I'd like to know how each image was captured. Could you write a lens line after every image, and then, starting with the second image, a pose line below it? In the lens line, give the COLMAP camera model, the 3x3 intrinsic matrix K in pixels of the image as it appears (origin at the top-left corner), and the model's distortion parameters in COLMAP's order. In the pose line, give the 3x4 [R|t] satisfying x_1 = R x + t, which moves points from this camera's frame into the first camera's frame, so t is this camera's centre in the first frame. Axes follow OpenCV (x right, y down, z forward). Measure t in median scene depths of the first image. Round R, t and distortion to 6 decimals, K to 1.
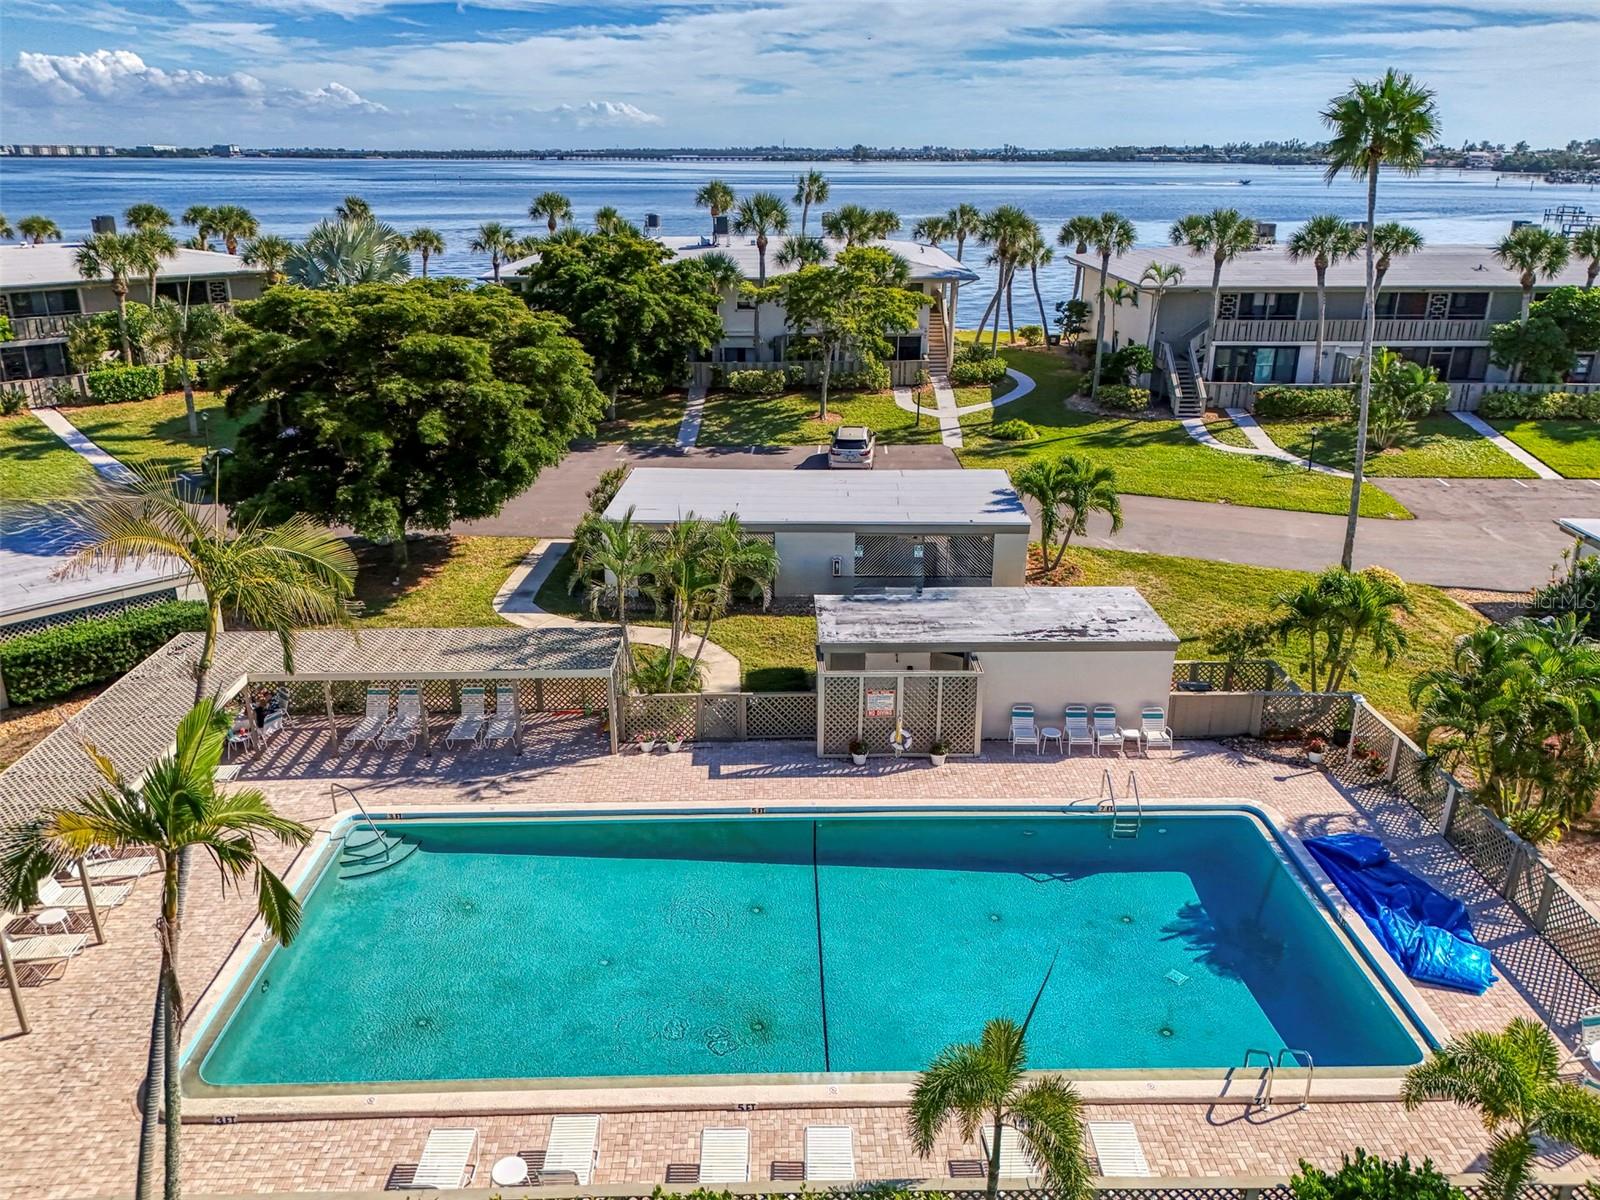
lens RADIAL K [[1182.1, 0, 800.0], [0, 1182.1, 600.0], [0, 0, 1]] dist [0.032106, -0.002456]
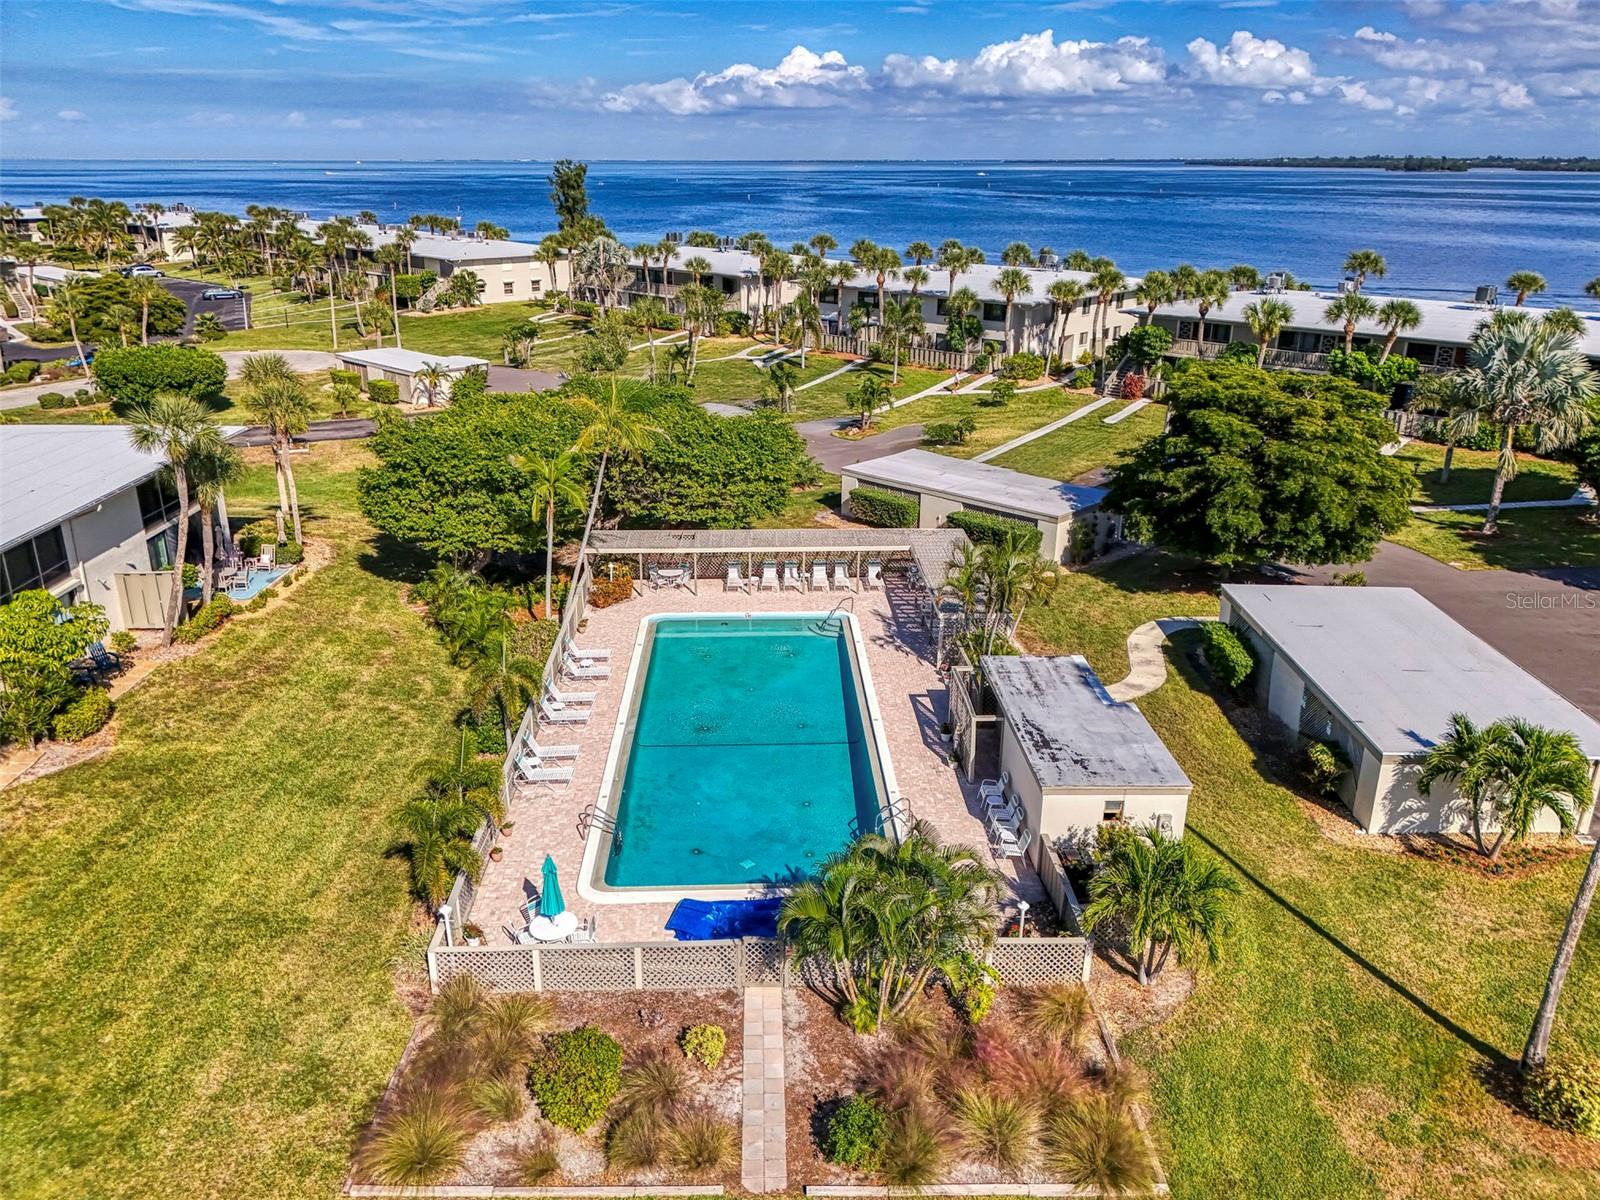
lens RADIAL K [[1182.1, 0, 800.0], [0, 1182.1, 600.0], [0, 0, 1]] dist [0.032106, -0.002456]
pose [[0.008950, 0.343670, -0.939048, 1.316442], [-0.348070, 0.881429, 0.319266, -0.397403], [0.937426, 0.323997, 0.127510, 0.616340]]
